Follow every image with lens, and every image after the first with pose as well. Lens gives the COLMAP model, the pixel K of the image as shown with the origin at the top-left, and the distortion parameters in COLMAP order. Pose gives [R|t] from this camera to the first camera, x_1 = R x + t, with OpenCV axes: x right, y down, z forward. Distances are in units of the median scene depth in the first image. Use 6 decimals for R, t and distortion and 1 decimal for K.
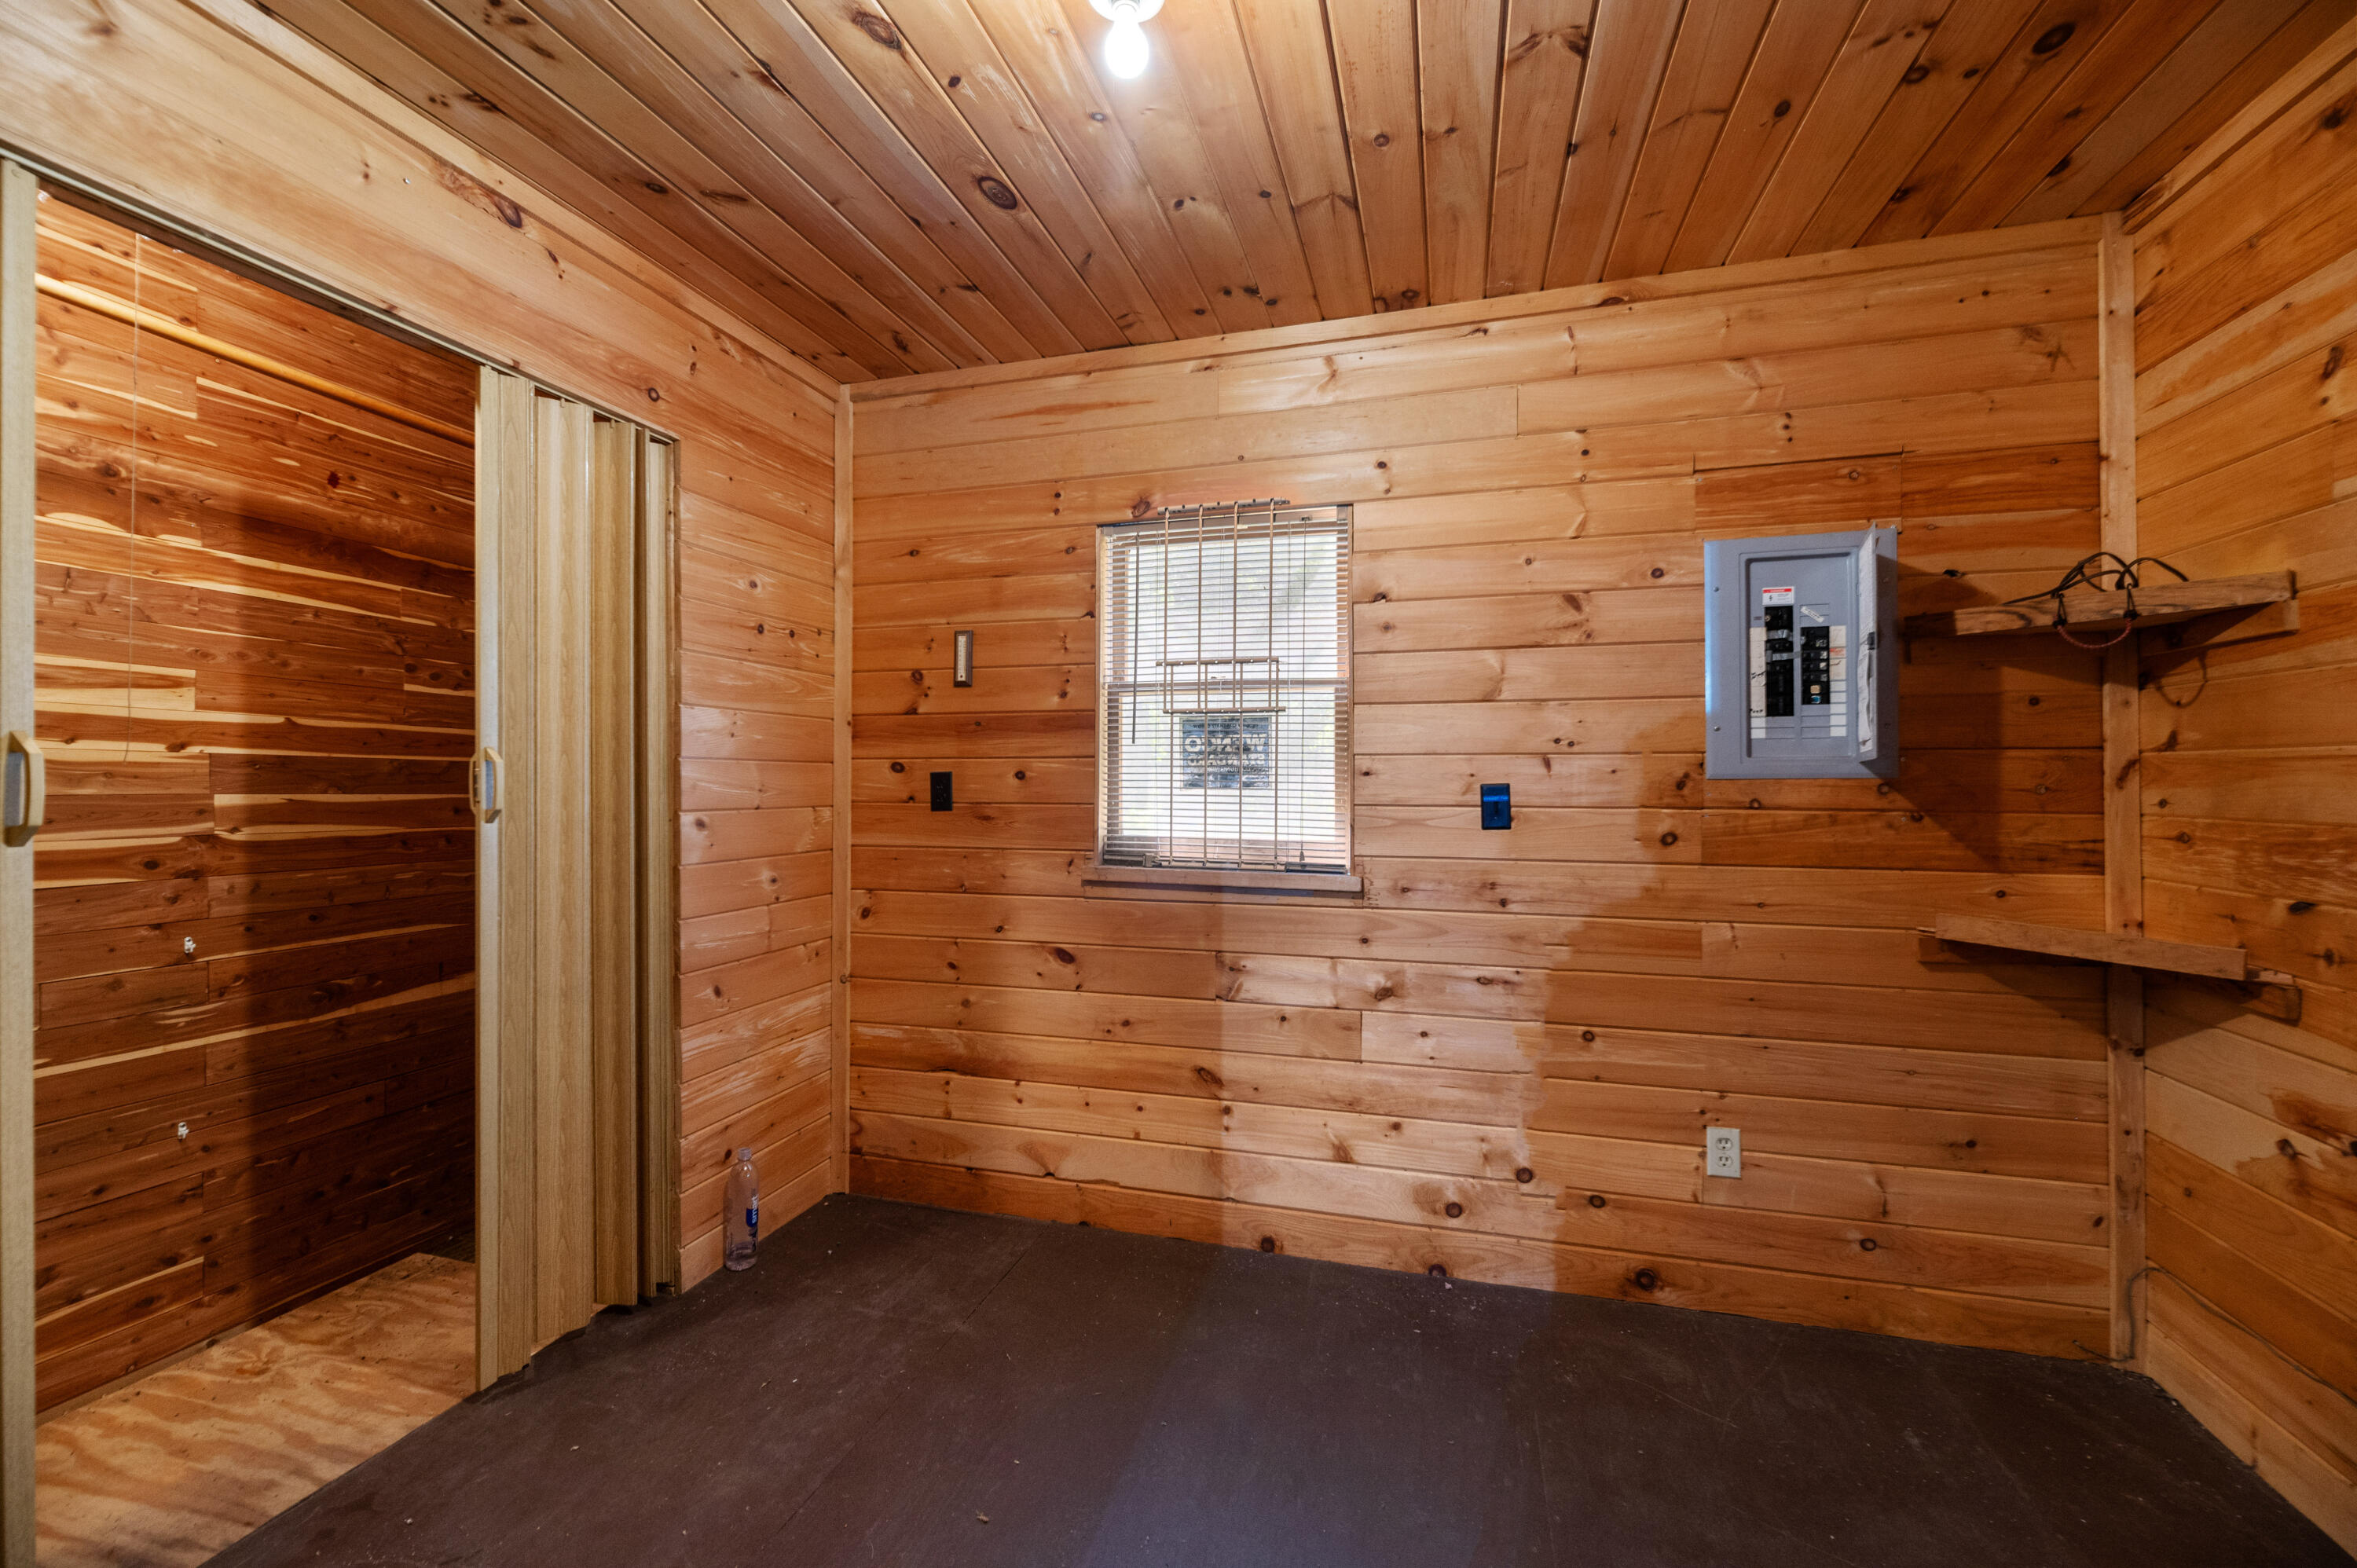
lens RADIAL K [[959.9, 0, 1160.8], [0, 959.9, 790.9], [0, 0, 1]] dist [0.006769, -0.000596]
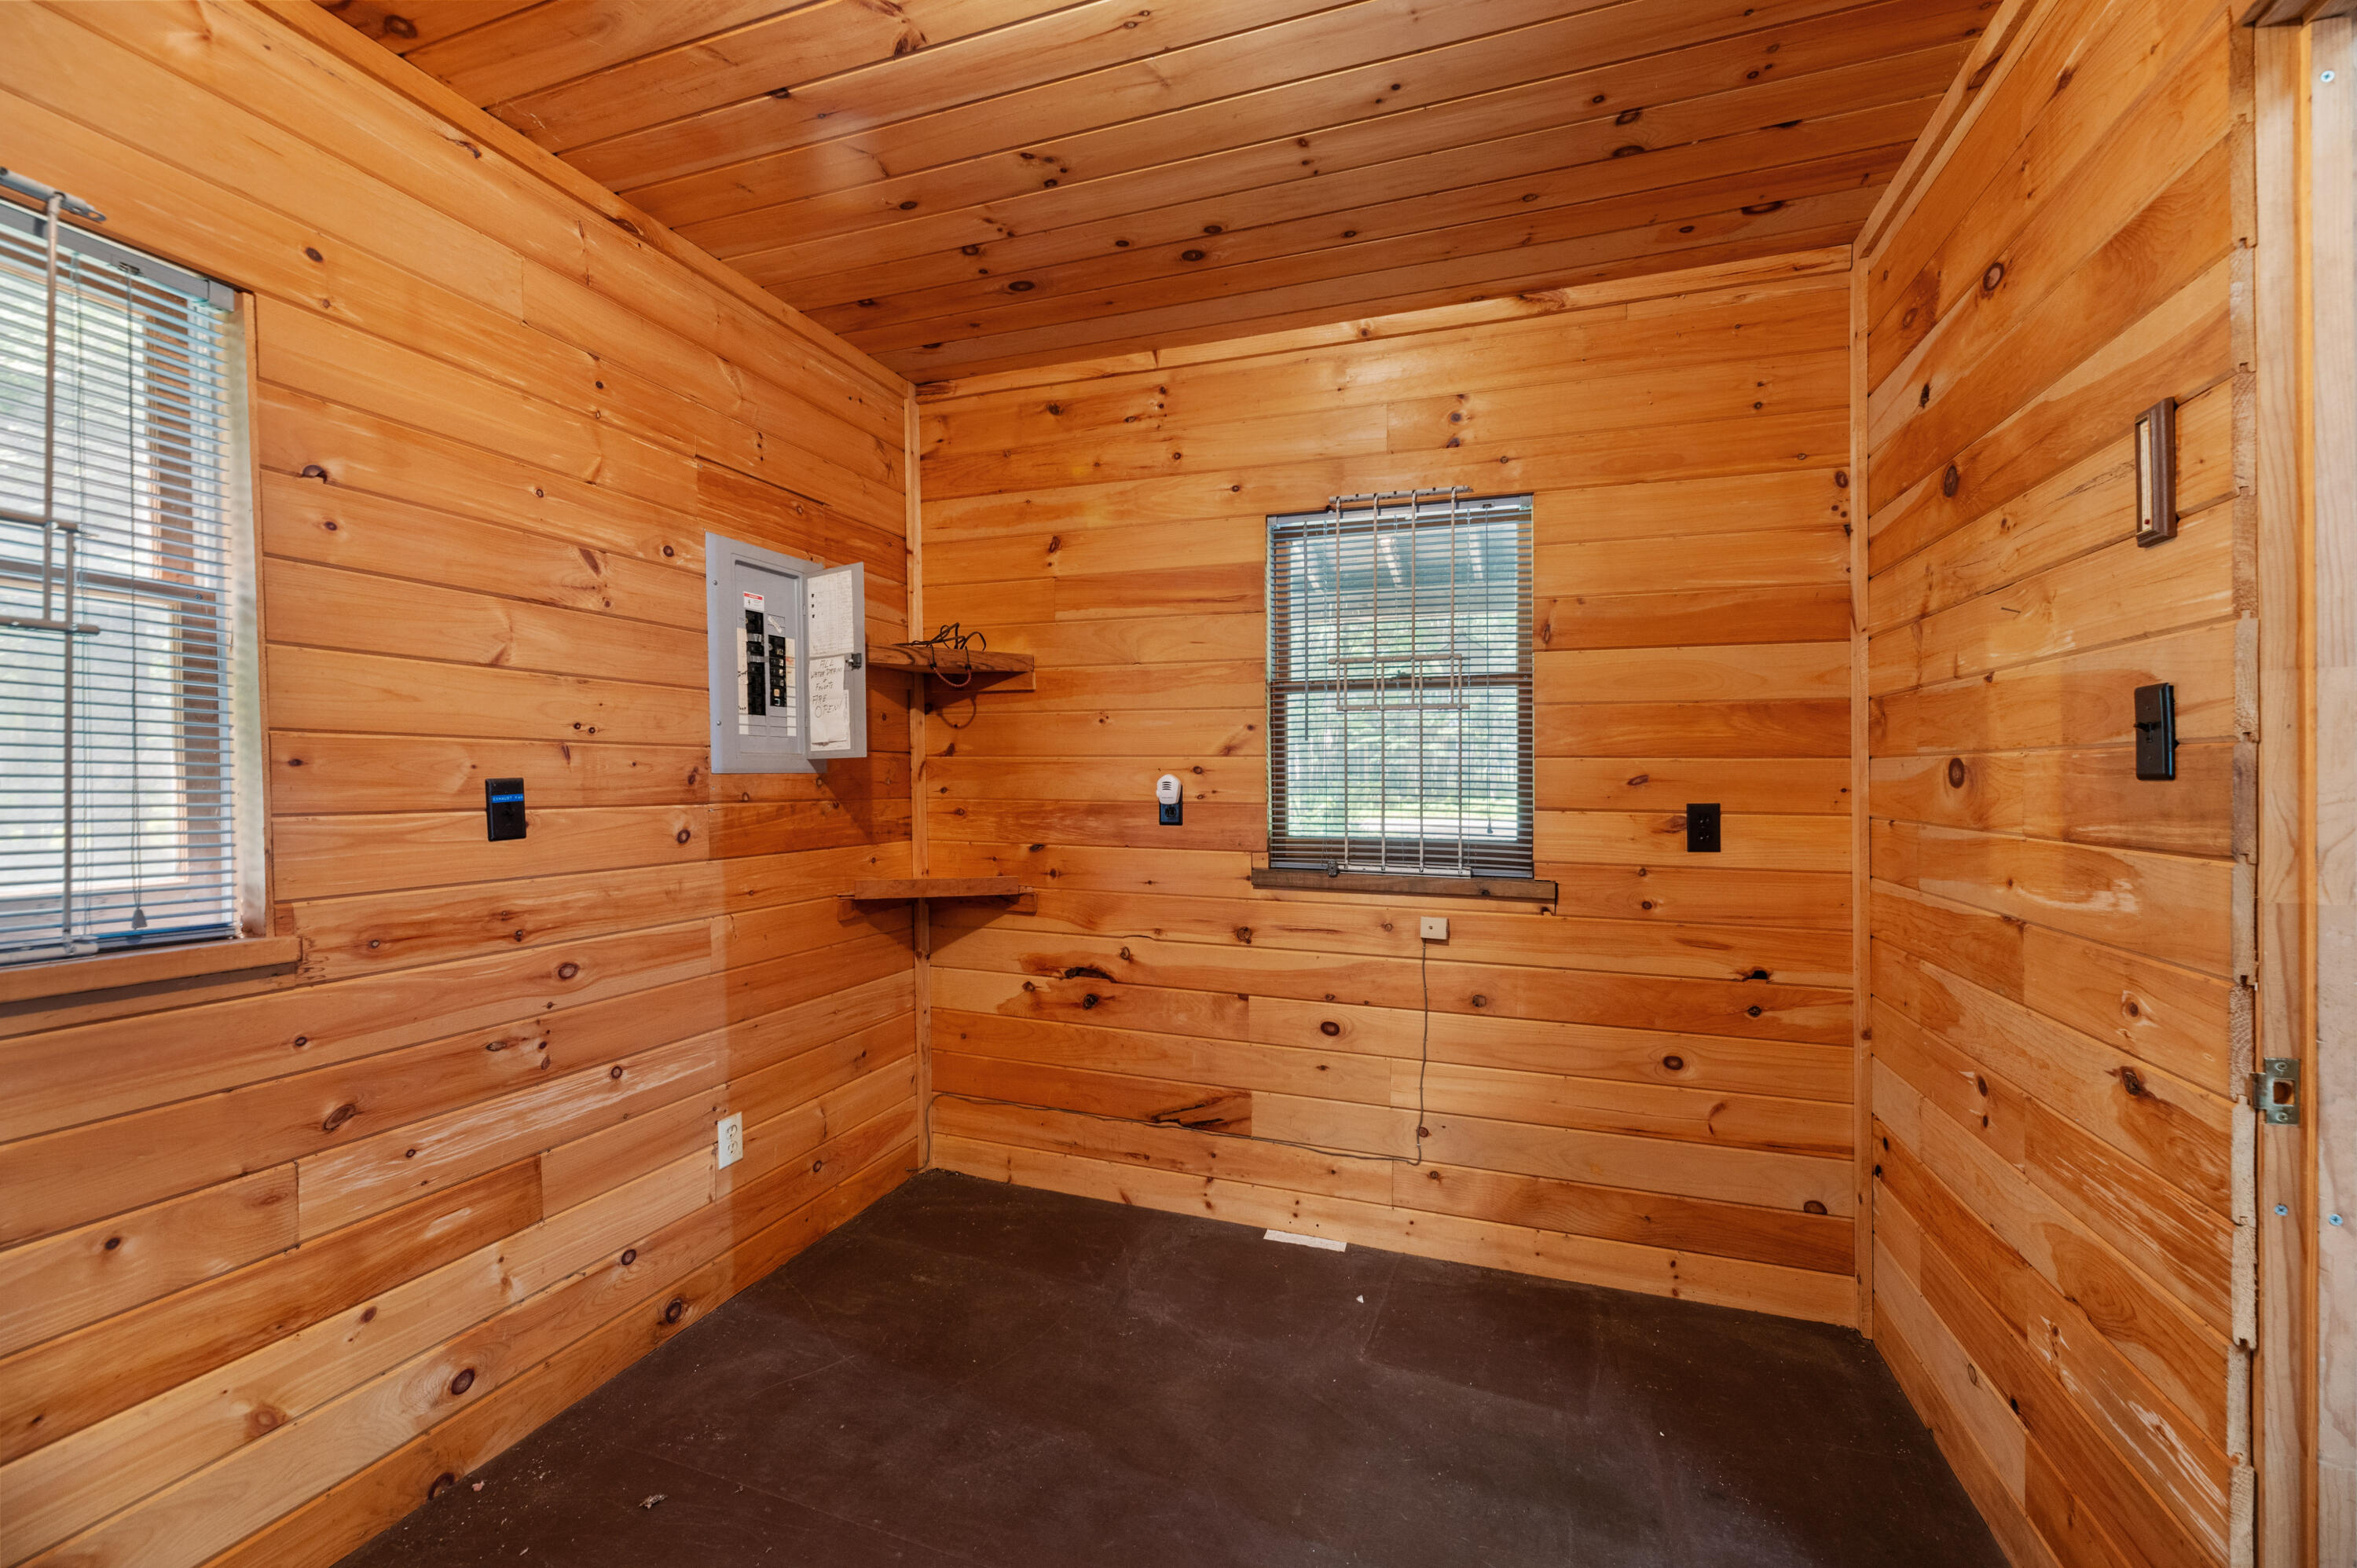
lens RADIAL K [[959.9, 0, 1201.5], [0, 959.9, 792.3], [0, 0, 1]] dist [0.006769, -0.000596]
pose [[0.038721, -0.018144, 0.999085, -0.398765], [0.005679, 0.999823, 0.017938, -0.007398], [-0.999234, 0.004979, 0.038817, 0.453486]]
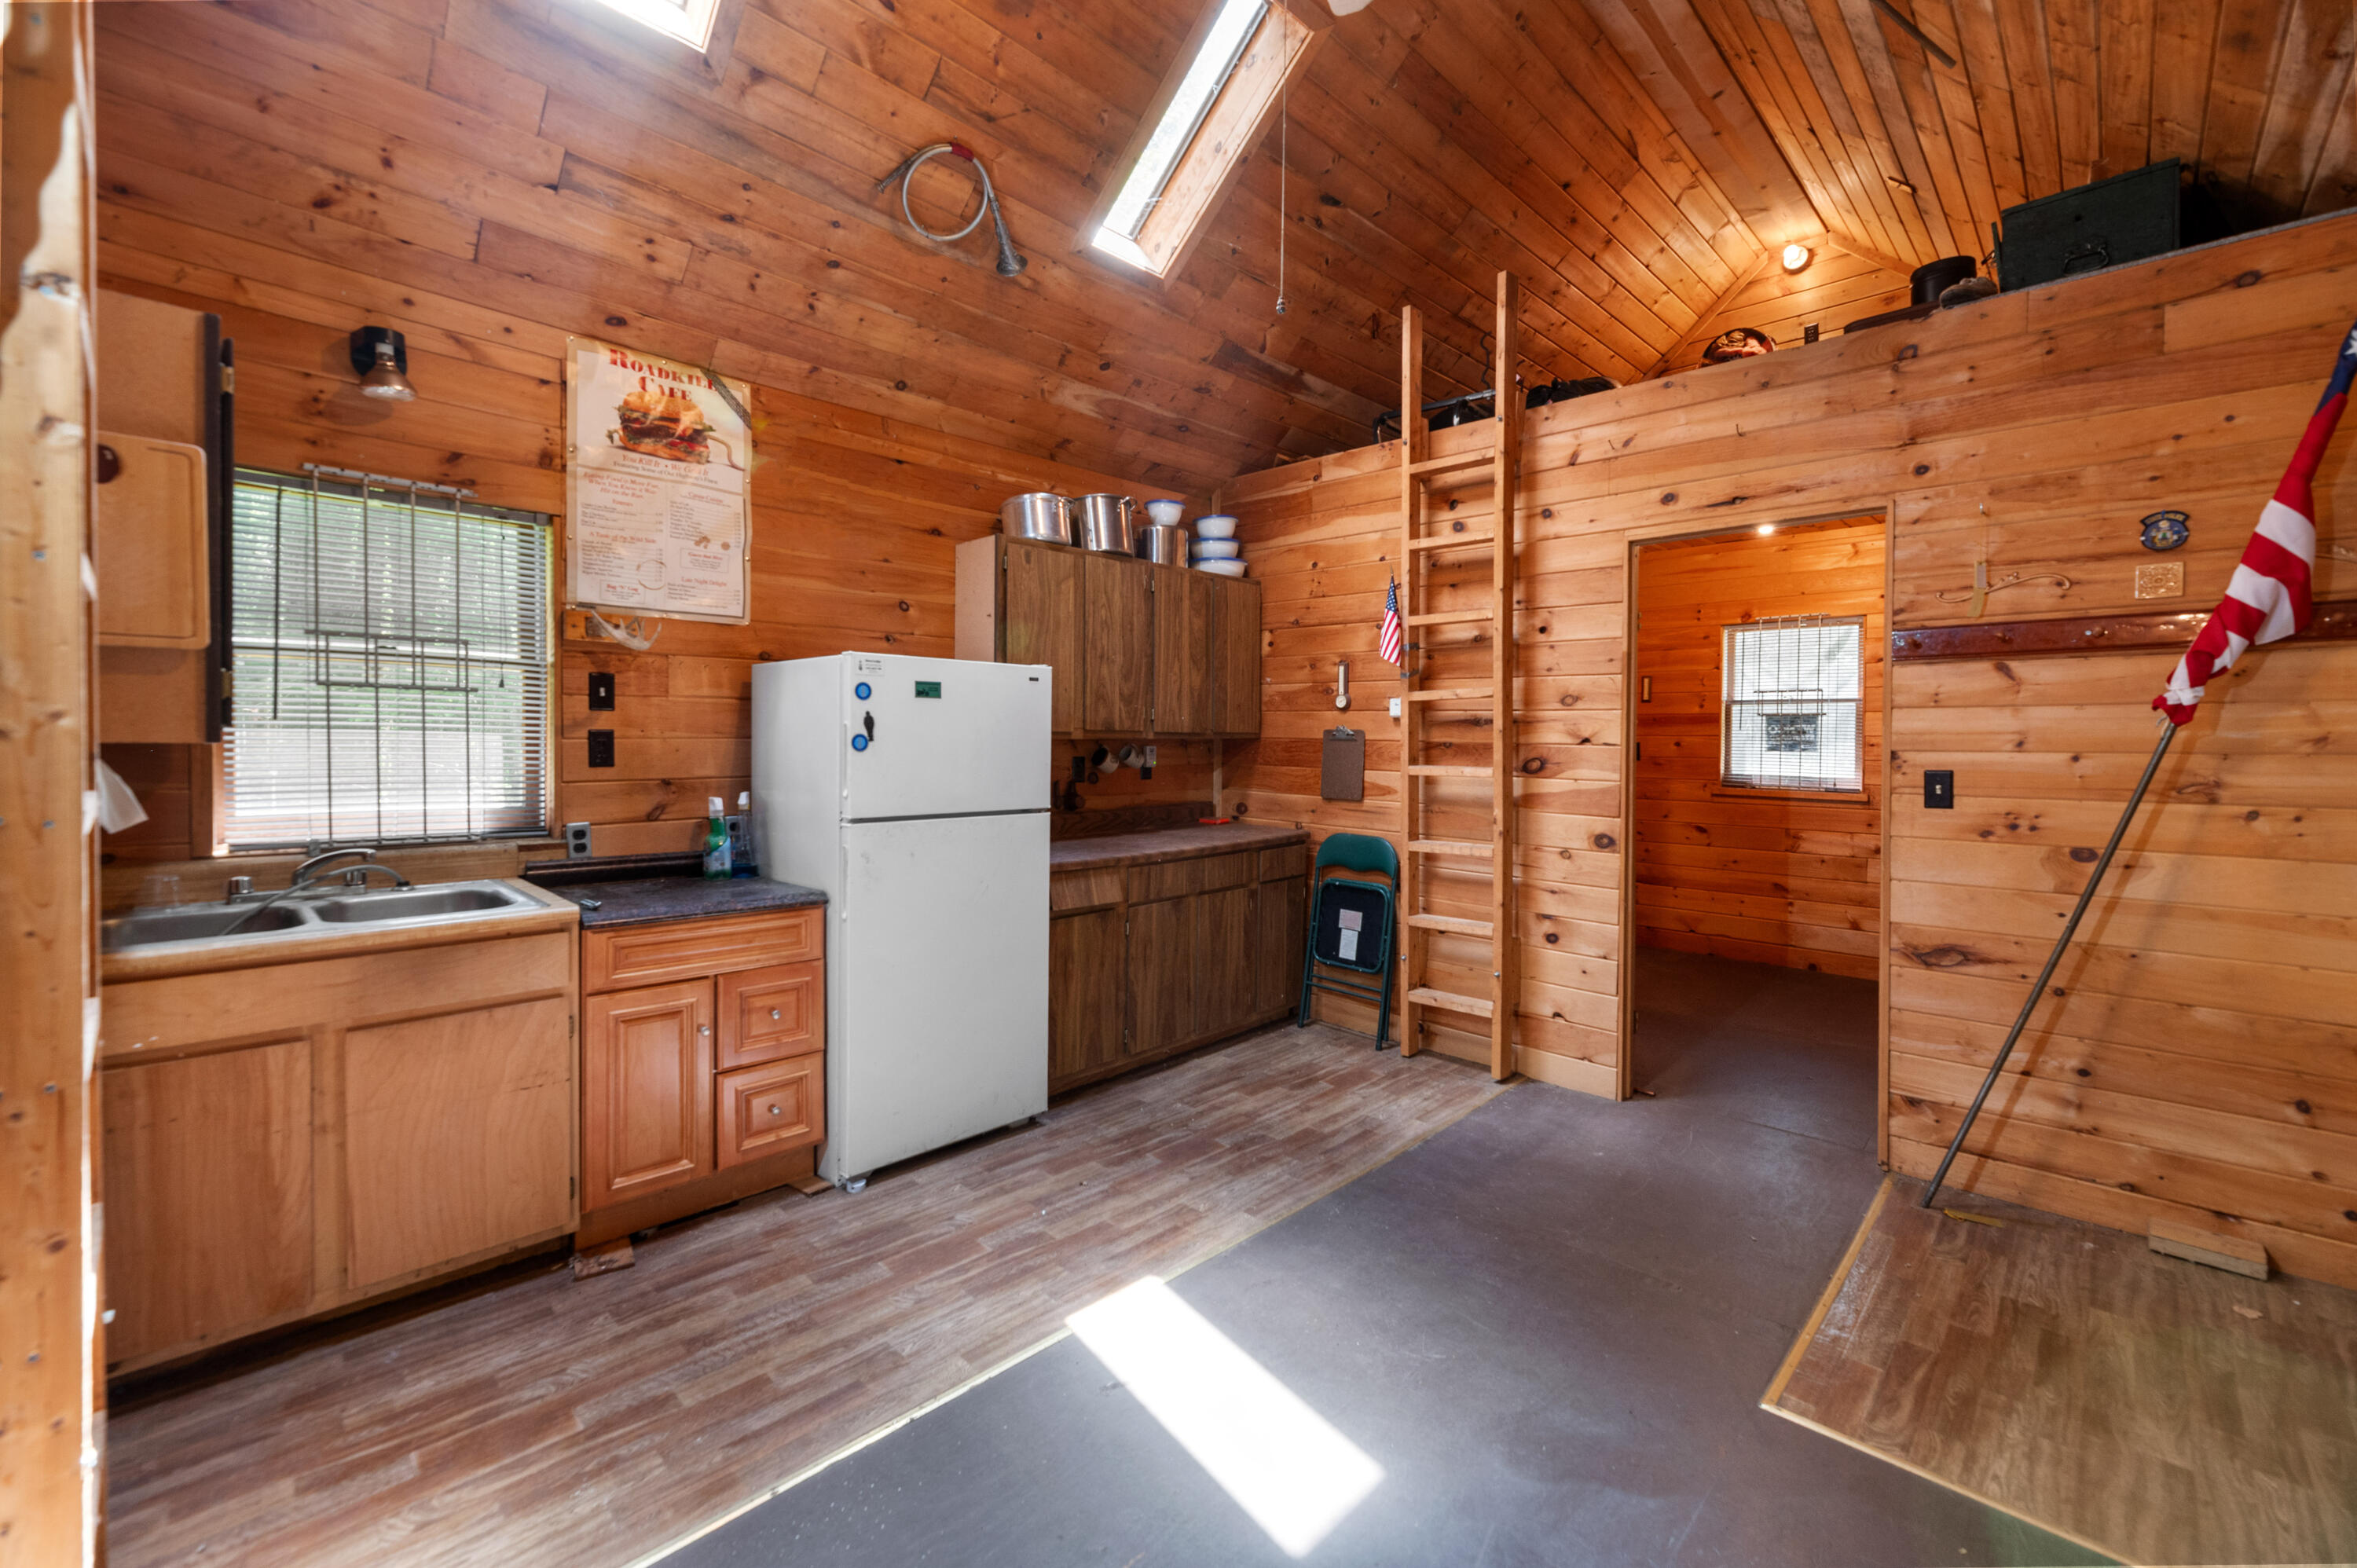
lens RADIAL K [[959.9, 0, 1169.1], [0, 959.9, 765.4], [0, 0, 1]] dist [0.006769, -0.000596]
pose [[0.868574, 0.011708, -0.495420, -0.082870], [0.004874, 0.999471, 0.032166, -0.053674], [0.495535, -0.030353, 0.868058, -1.712947]]
